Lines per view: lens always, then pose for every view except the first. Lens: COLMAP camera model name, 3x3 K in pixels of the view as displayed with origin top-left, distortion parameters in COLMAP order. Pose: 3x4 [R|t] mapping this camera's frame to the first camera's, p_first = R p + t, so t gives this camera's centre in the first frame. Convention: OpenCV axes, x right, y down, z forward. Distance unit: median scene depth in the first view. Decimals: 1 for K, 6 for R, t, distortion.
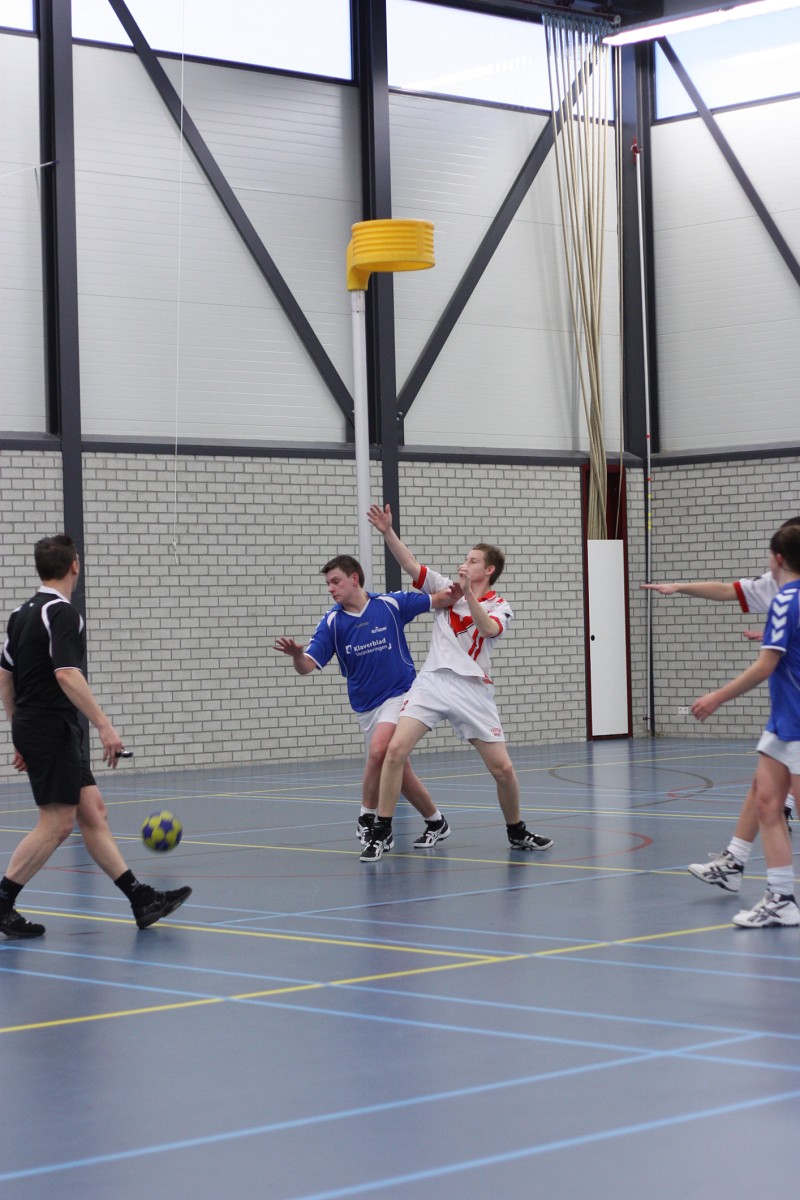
lens RADIAL K [[2740.3, 0, 408.8], [0, 2740.3, 592.1], [0, 0, 1]] dist [-0.089161, 0.000000]
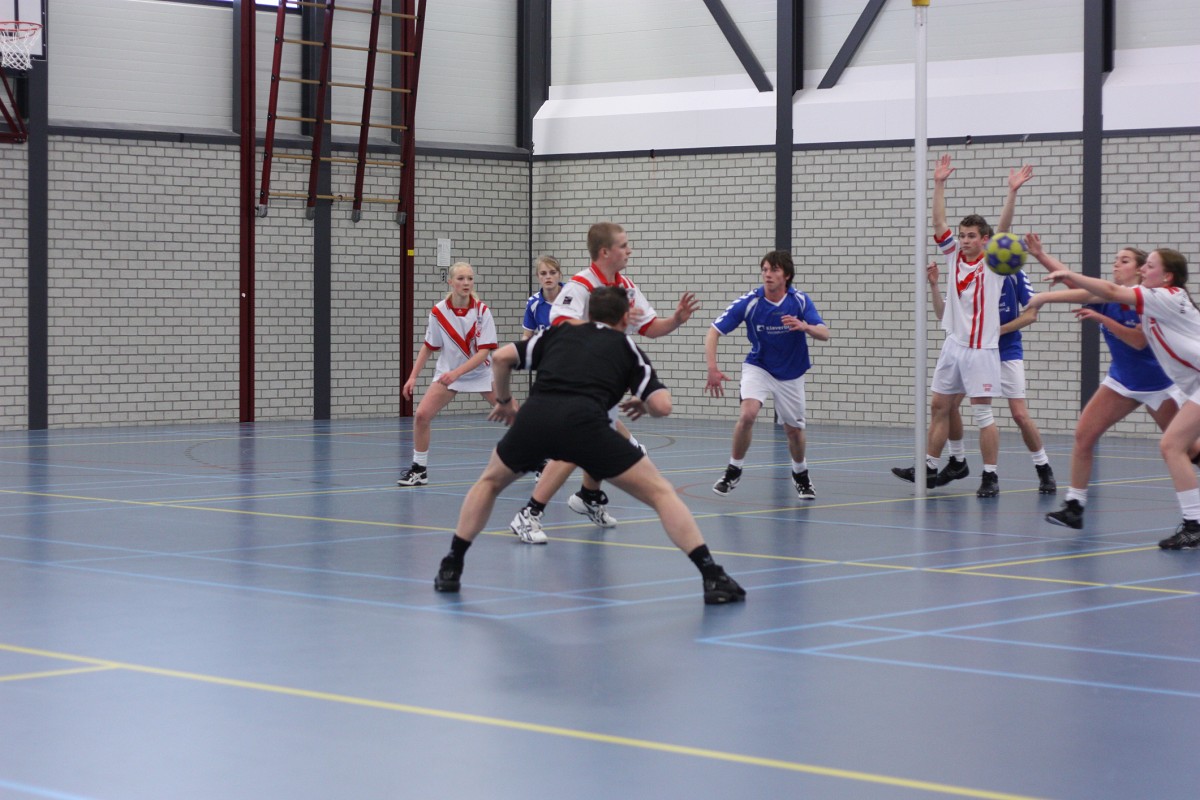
lens RADIAL K [[2740.3, 0, 603.2], [0, 2740.3, 386.2], [0, 0, 1]] dist [-0.089161, 0.000000]
pose [[-0.071762, -0.007704, 0.997392, -0.872262], [-0.014171, 0.999877, 0.006703, 0.030913], [-0.997321, -0.013653, -0.071862, 0.921691]]
